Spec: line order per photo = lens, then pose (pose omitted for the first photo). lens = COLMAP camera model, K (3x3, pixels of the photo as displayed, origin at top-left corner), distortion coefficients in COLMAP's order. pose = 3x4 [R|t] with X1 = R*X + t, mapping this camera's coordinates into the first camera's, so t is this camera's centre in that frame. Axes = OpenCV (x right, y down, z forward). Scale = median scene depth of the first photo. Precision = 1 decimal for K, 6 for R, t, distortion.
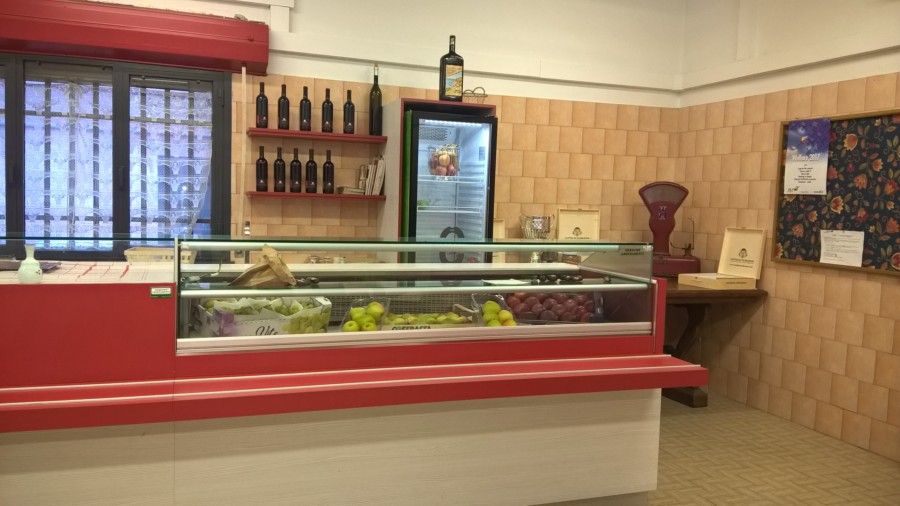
lens RADIAL K [[731.6, 0, 450.0], [0, 731.6, 253.0], [0, 0, 1]] dist [0.159751, -0.285836]
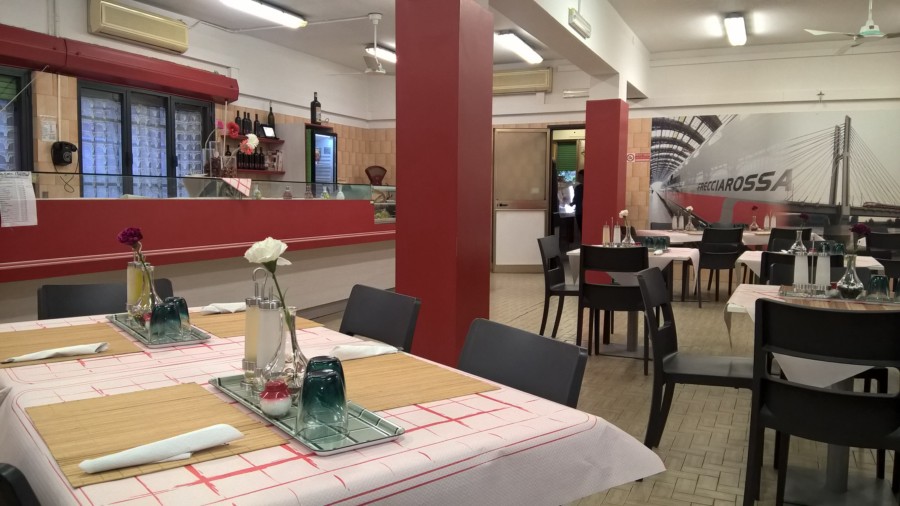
lens RADIAL K [[731.6, 0, 450.0], [0, 731.6, 253.0], [0, 0, 1]] dist [0.159751, -0.285836]
pose [[0.683330, -0.082403, 0.725445, -1.230671], [0.060725, 0.996582, 0.056002, 0.052271], [-0.727580, 0.005785, 0.685998, -0.641965]]
